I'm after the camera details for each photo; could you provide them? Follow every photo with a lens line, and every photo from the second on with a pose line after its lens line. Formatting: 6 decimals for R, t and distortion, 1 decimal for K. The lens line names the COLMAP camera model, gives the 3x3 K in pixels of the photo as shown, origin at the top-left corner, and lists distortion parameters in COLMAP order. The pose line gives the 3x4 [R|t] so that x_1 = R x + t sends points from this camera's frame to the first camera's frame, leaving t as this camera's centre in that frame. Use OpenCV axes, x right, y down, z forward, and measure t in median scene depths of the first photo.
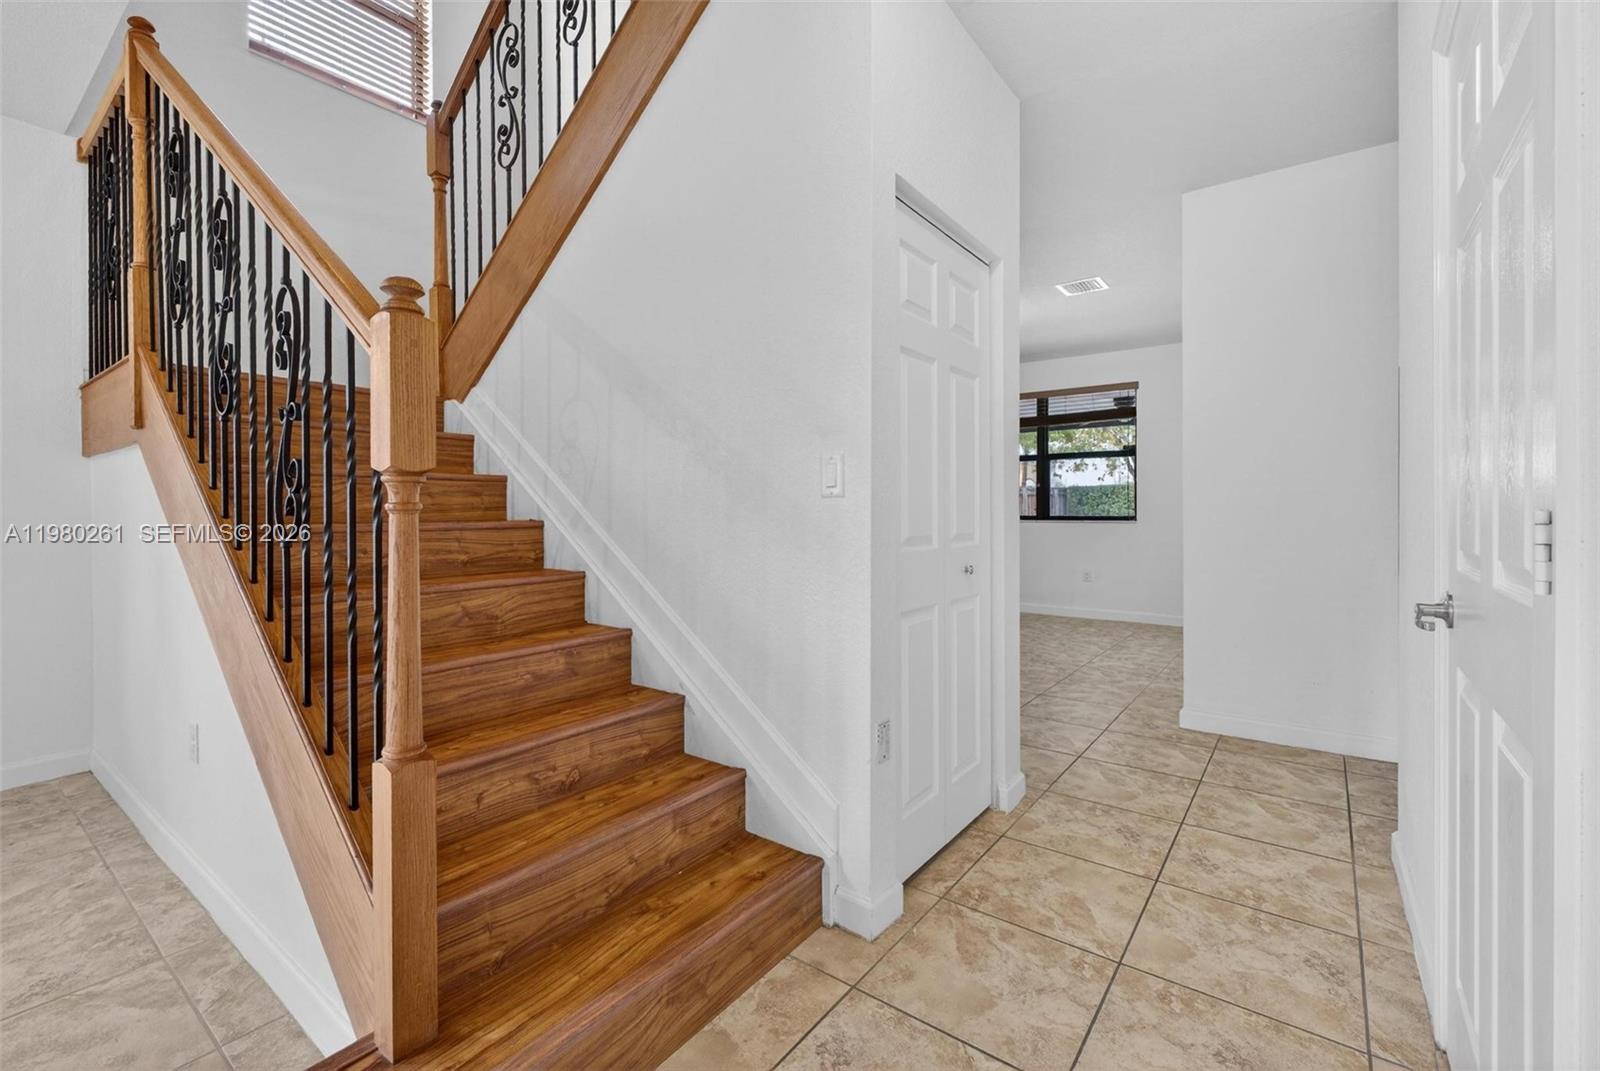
lens RADIAL K [[681.8, 0, 798.3], [0, 681.8, 509.2], [0, 0, 1]] dist [0.004067, -0.000855]
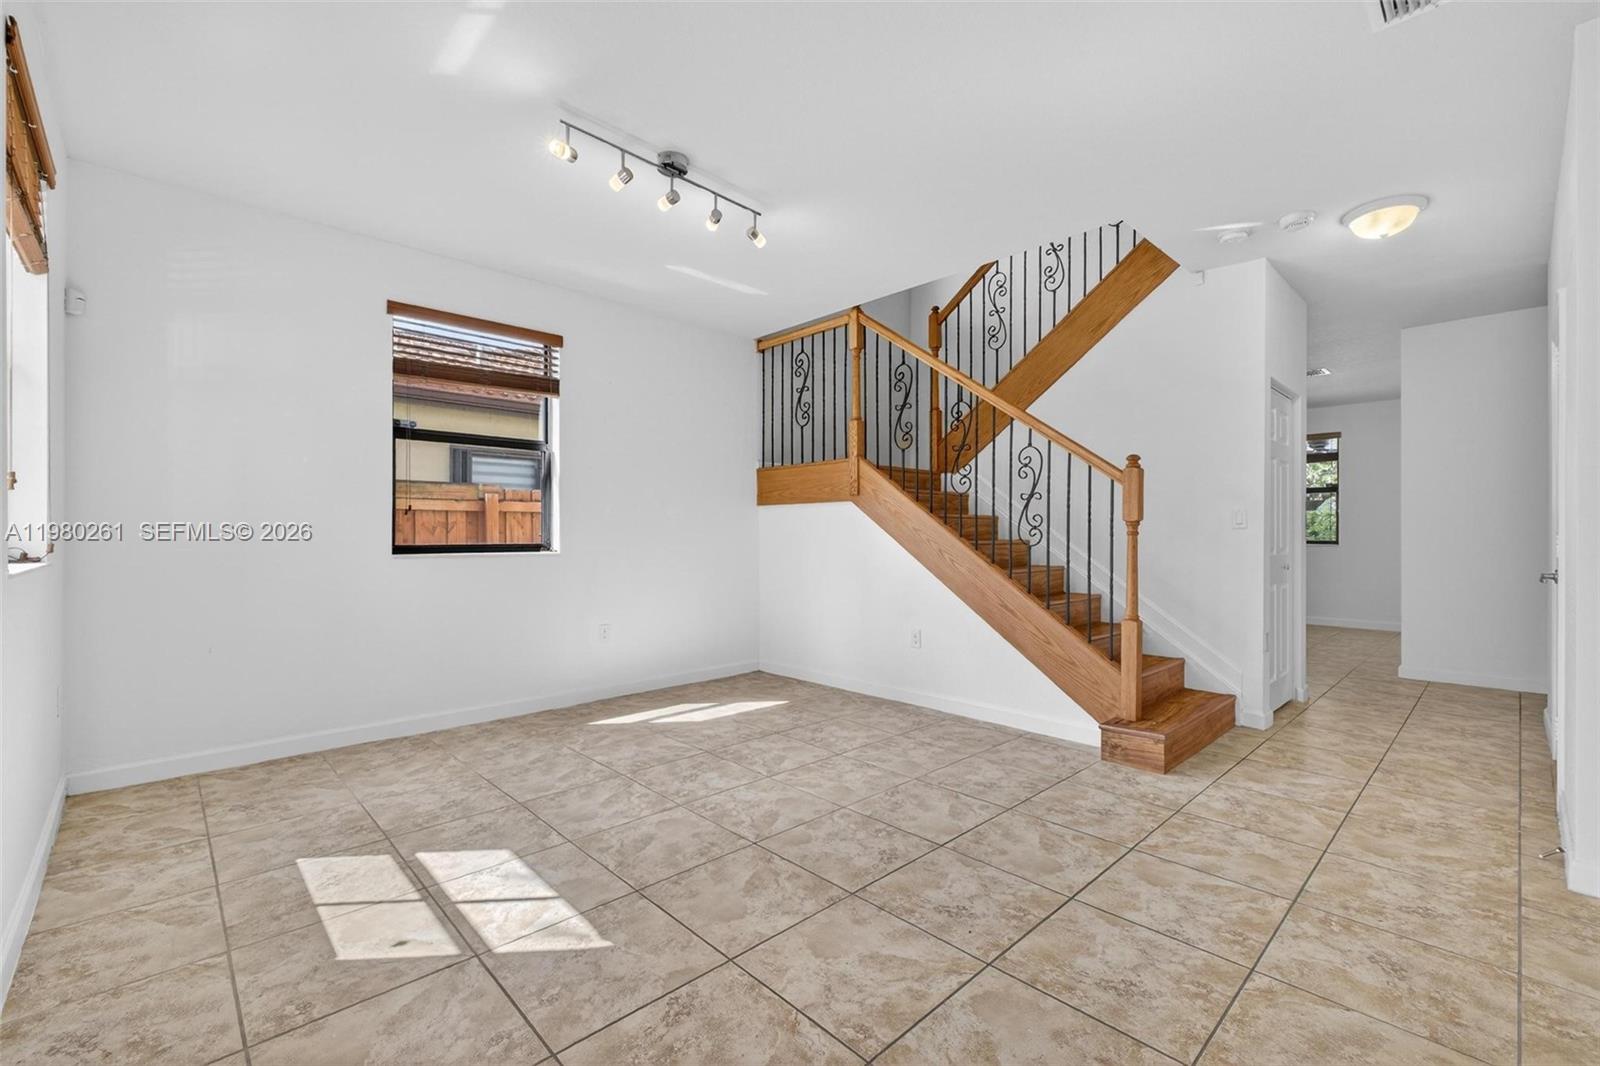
lens RADIAL K [[681.8, 0, 786.5], [0, 681.8, 537.5], [0, 0, 1]] dist [0.004067, -0.000855]
pose [[0.988585, 0.004952, -0.150584, -0.887316], [-0.004389, 0.999982, 0.004071, 0.006006], [0.150601, -0.003364, 0.988589, -1.149434]]
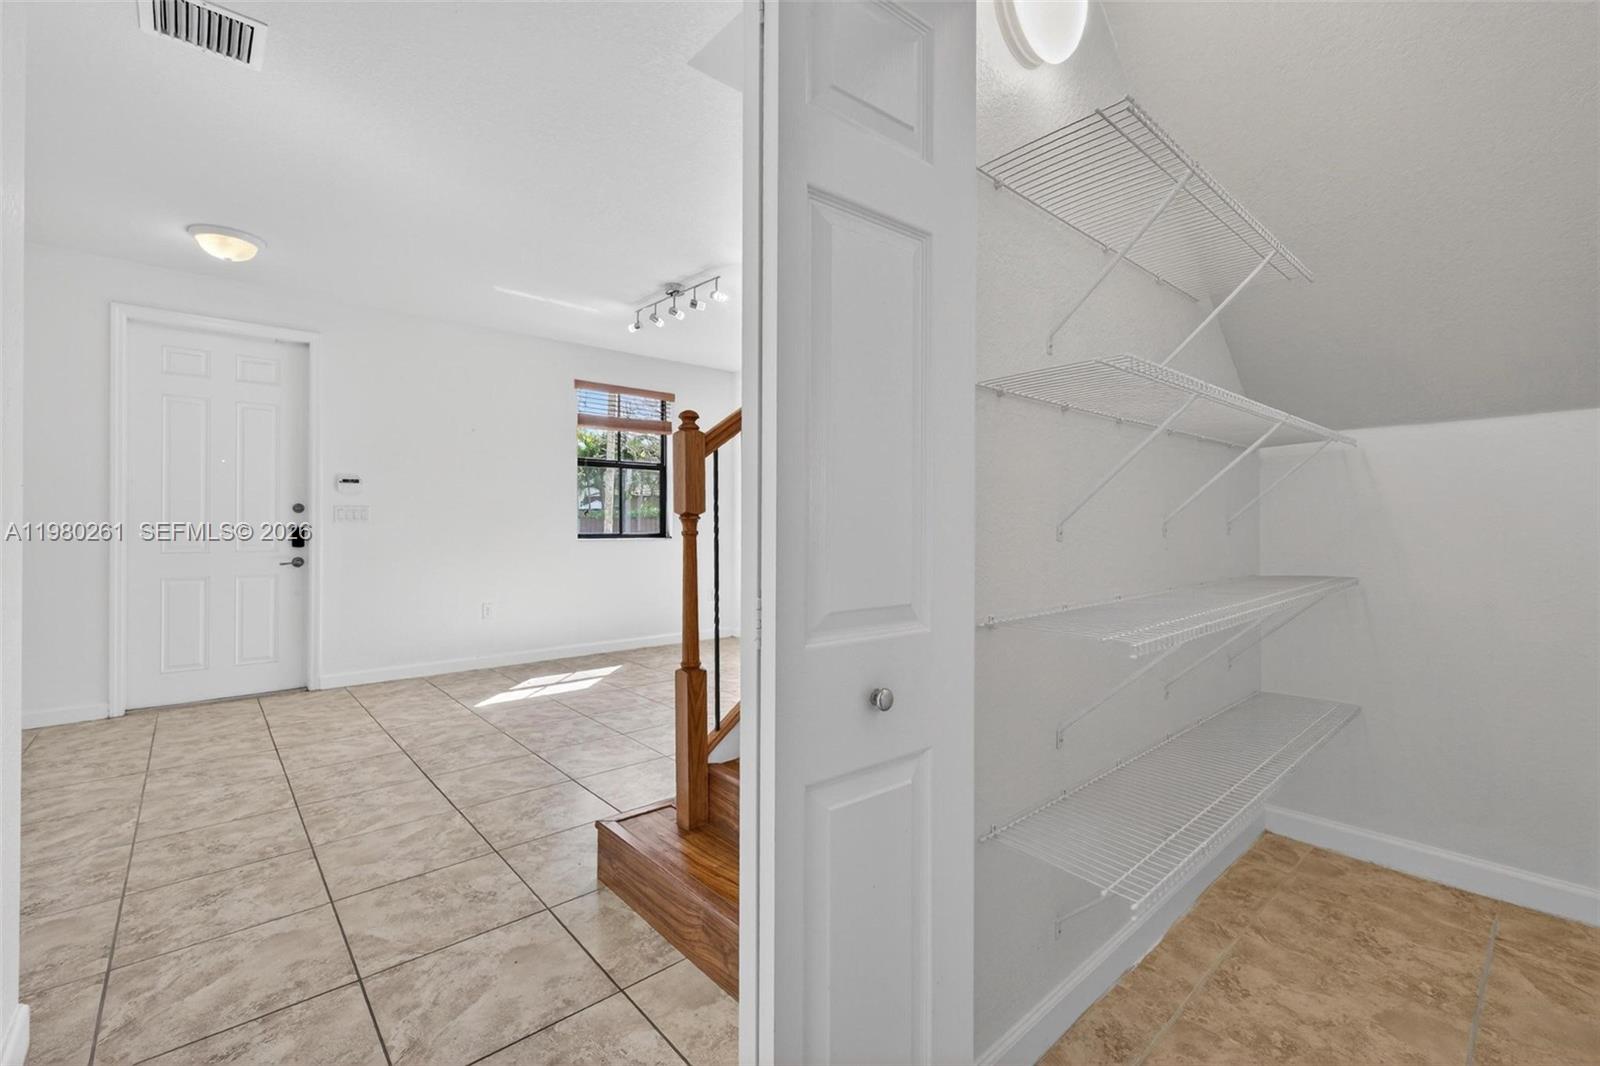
lens RADIAL K [[681.8, 0, 823.2], [0, 681.8, 525.5], [0, 0, 1]] dist [0.004067, -0.000855]
pose [[-0.157729, 0.003116, -0.987478, 0.680513], [-0.002536, 0.999990, 0.003560, -0.014780], [0.987479, 0.003066, -0.157719, 0.952072]]
